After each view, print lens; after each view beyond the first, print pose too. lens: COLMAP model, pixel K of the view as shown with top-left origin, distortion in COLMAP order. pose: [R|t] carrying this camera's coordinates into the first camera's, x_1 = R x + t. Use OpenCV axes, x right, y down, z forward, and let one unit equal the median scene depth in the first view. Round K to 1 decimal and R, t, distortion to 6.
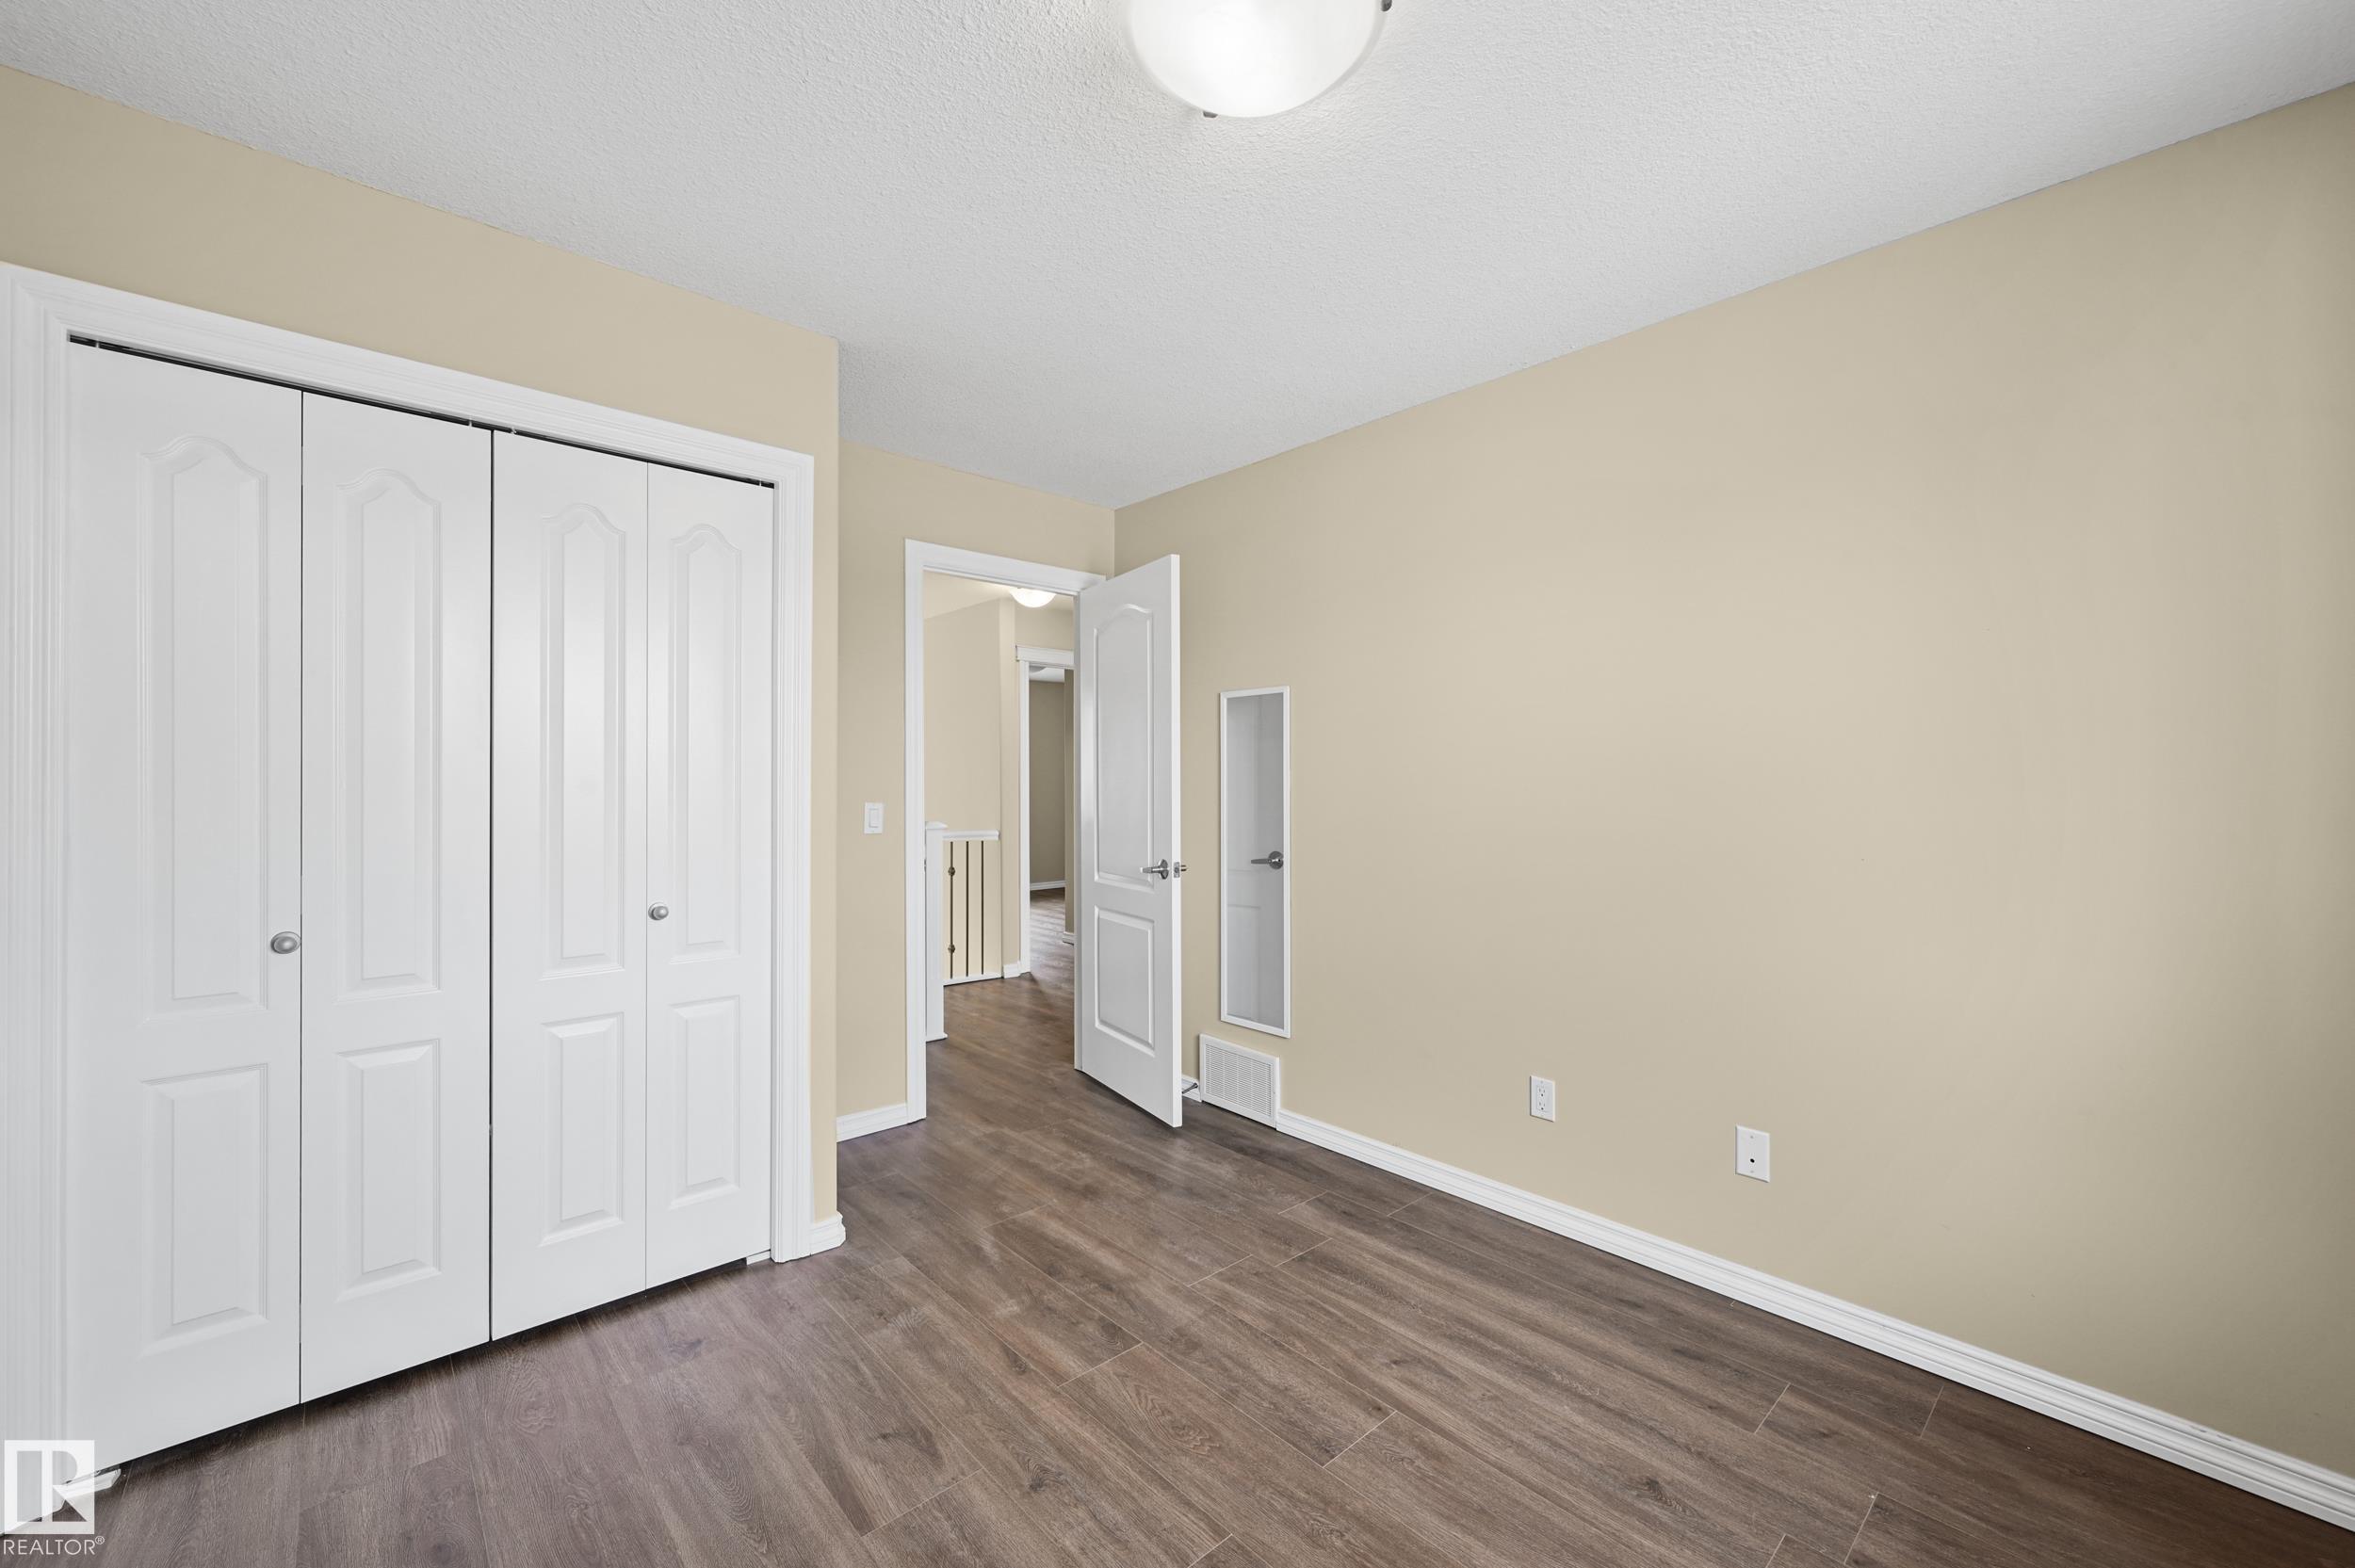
lens RADIAL K [[915.2, 0, 1246.6], [0, 915.2, 786.0], [0, 0, 1]] dist [-0.001562, -0.000657]
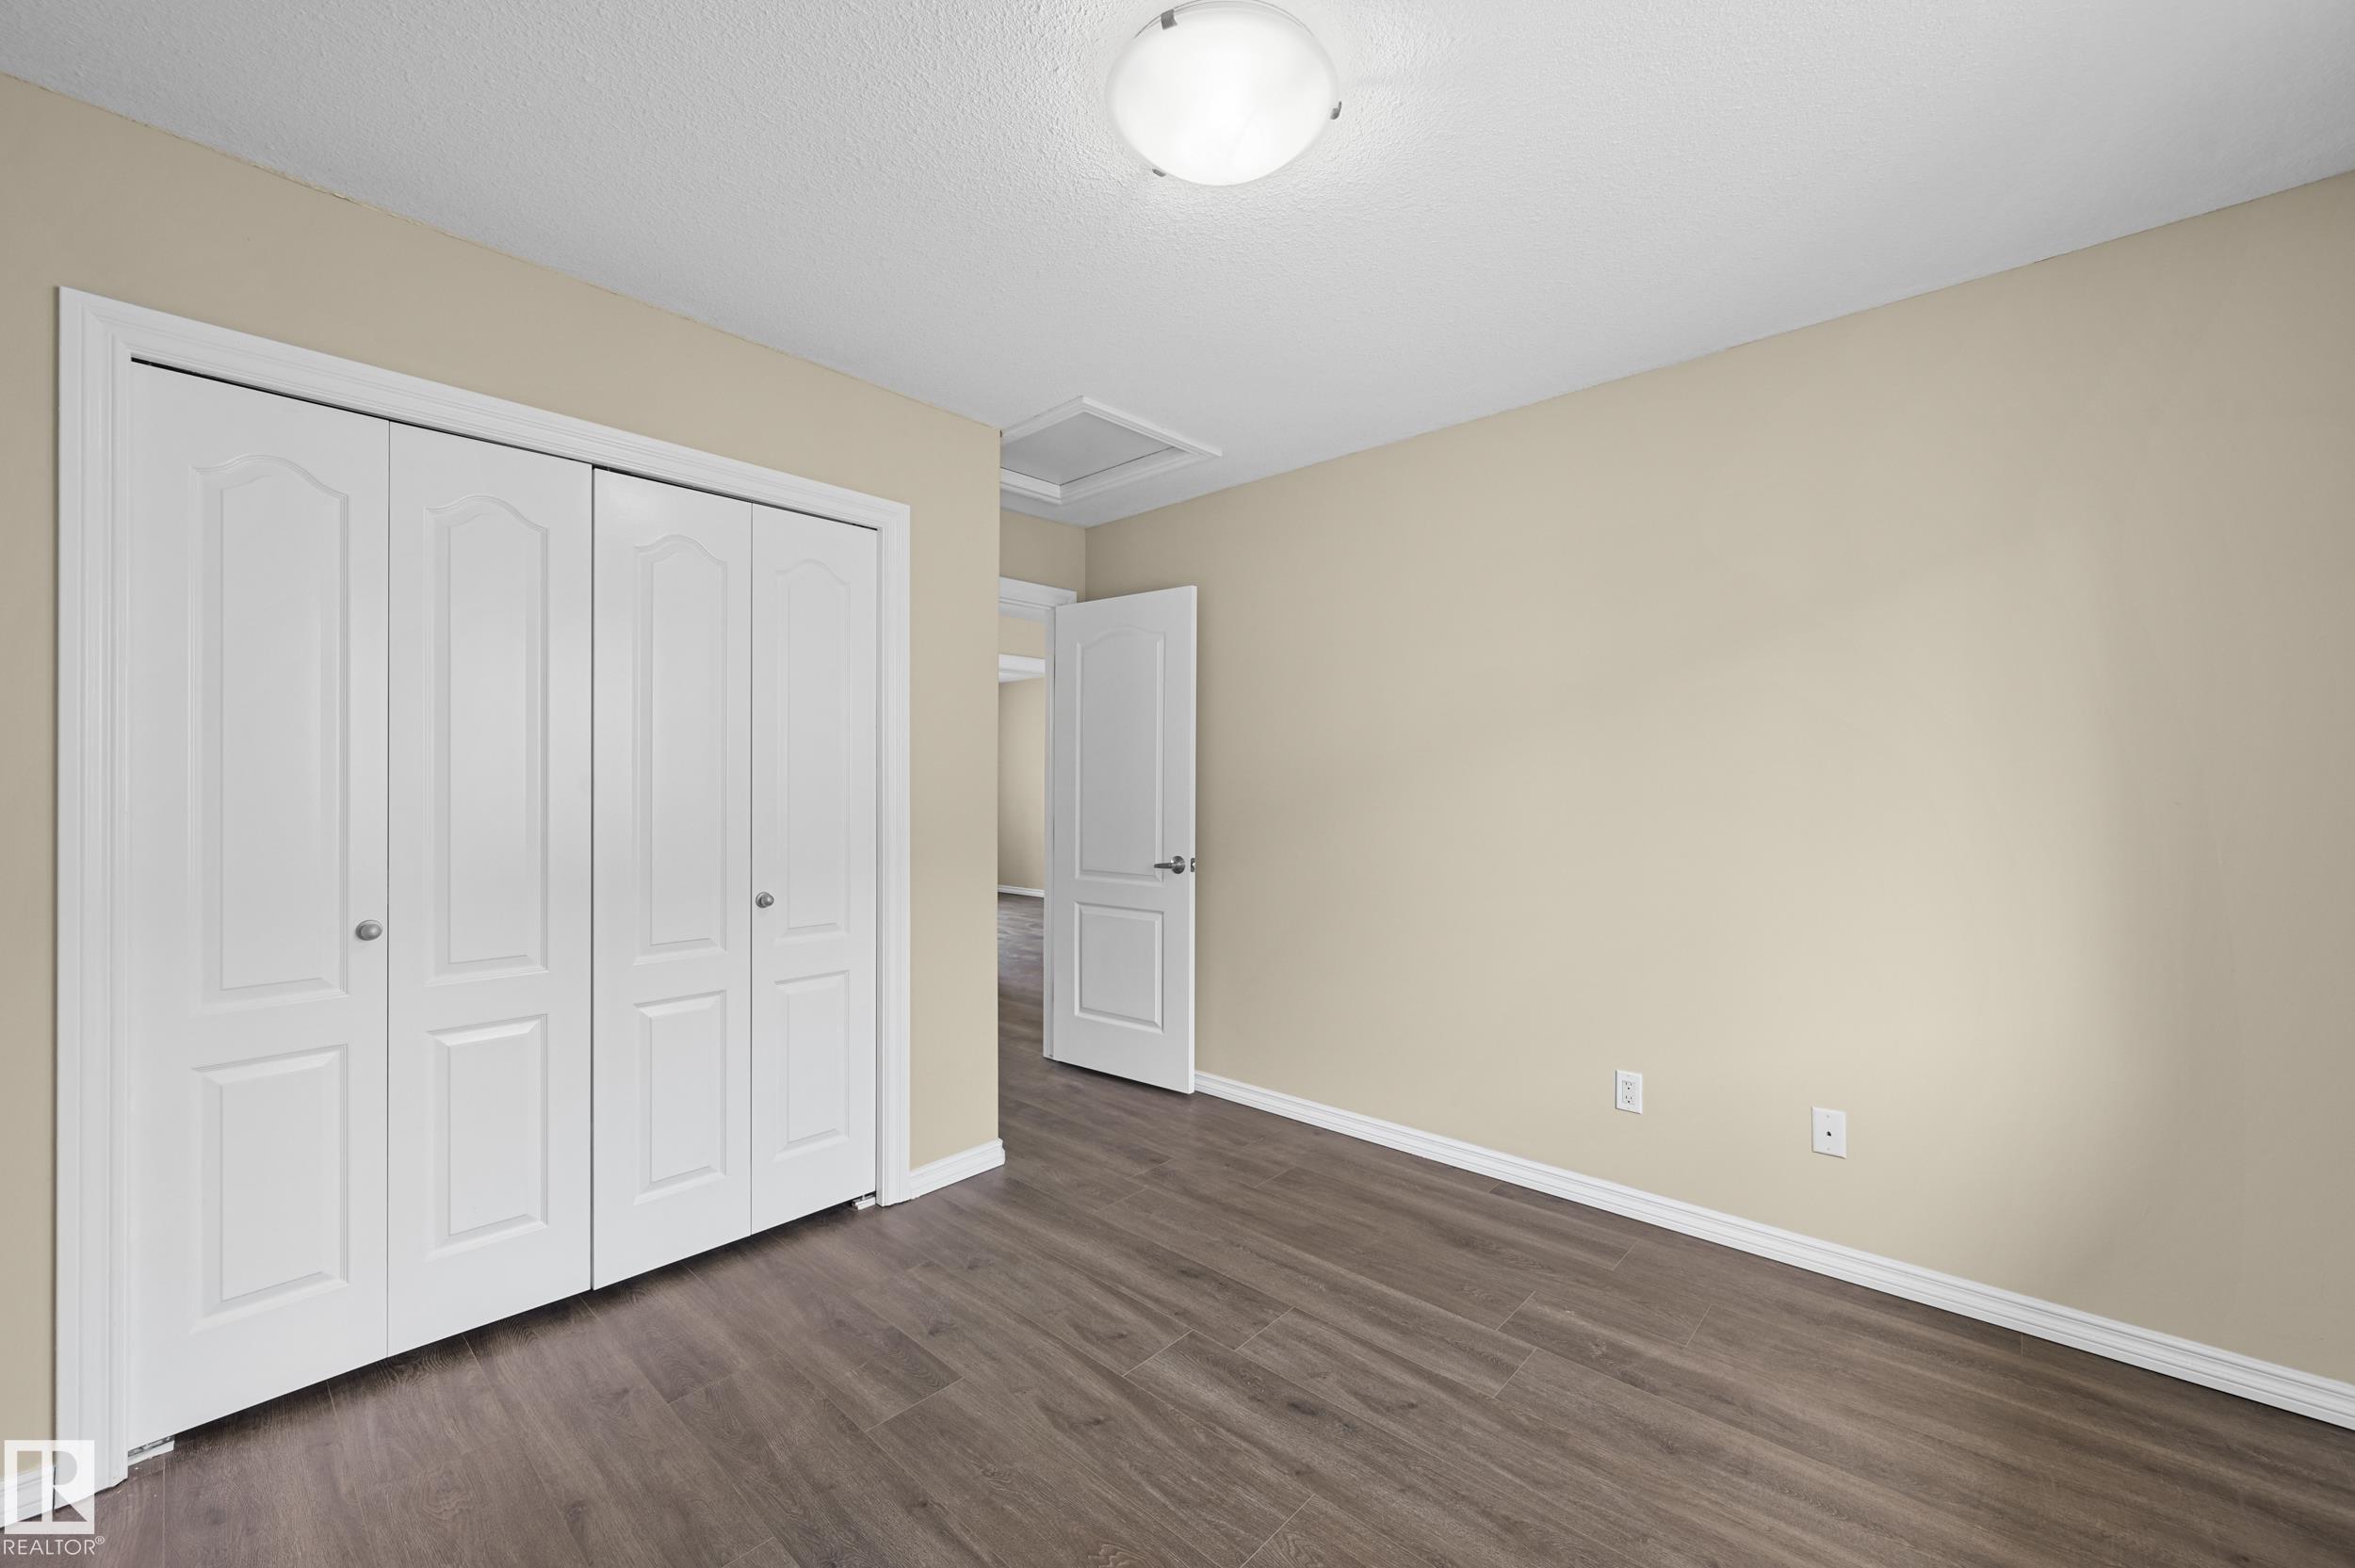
lens RADIAL K [[939.2, 0, 1174.7], [0, 939.2, 770.3], [0, 0, 1]] dist [-0.000223, -0.000134]
pose [[0.998315, 0.007708, 0.057515, -0.164239], [-0.006456, 0.999739, -0.021922, -0.000055], [-0.057669, 0.021513, 0.998104, -0.157596]]
